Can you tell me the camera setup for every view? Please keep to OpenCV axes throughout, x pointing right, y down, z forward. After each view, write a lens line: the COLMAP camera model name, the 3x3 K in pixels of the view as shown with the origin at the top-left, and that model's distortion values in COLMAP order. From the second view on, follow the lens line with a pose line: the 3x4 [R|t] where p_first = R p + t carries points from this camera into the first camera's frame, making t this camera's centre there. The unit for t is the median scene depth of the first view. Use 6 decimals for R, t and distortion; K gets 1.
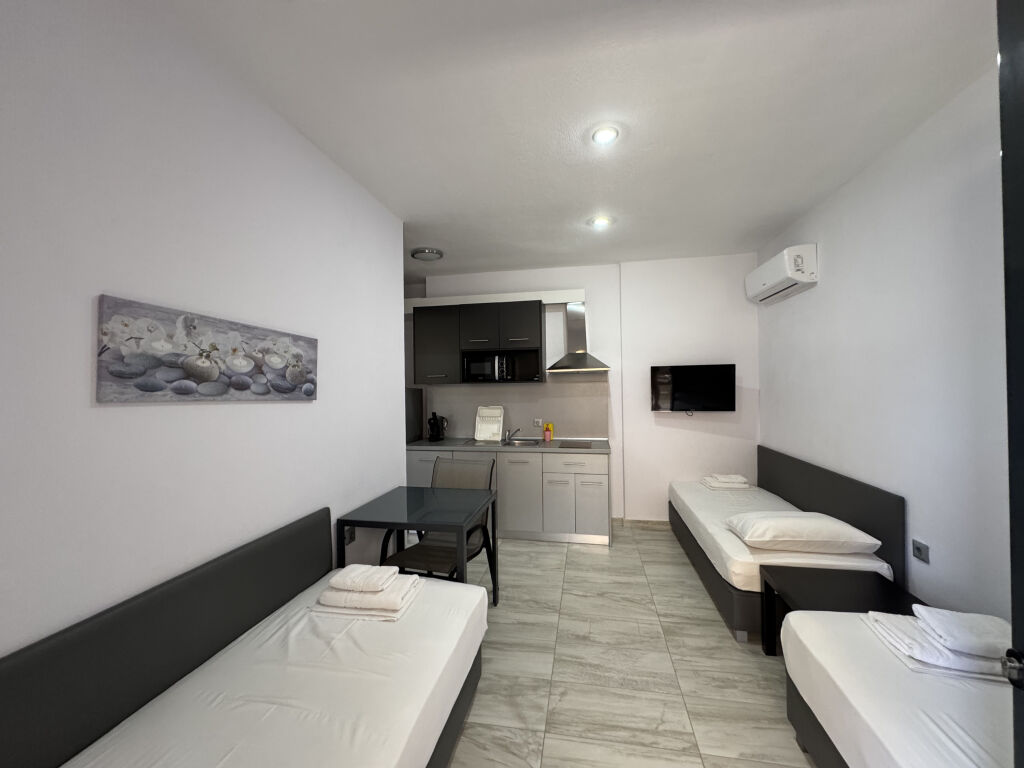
lens RADIAL K [[409.5, 0, 514.9], [0, 409.5, 383.3], [0, 0, 1]] dist [-0.004796, 0.001165]
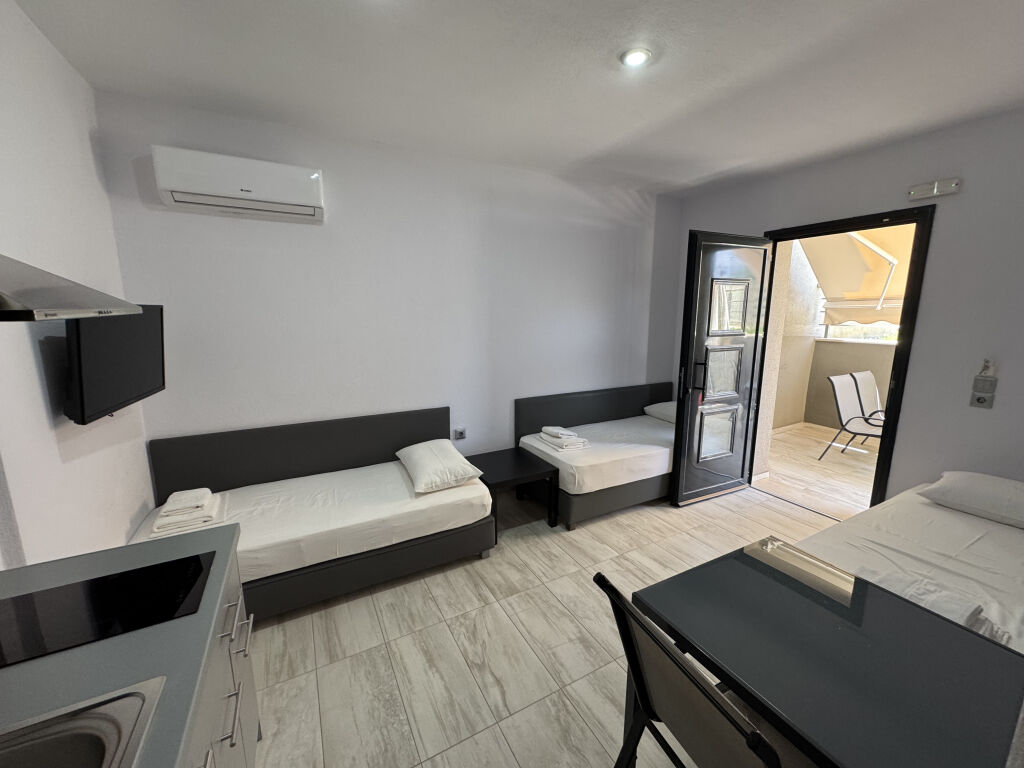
lens RADIAL K [[409.5, 0, 509.5], [0, 409.5, 385.9], [0, 0, 1]] dist [-0.004796, 0.001165]
pose [[-0.629200, -0.115471, 0.768618, -0.304060], [0.009995, 0.987619, 0.156554, -0.031568], [-0.777179, 0.106186, -0.620255, 1.491466]]
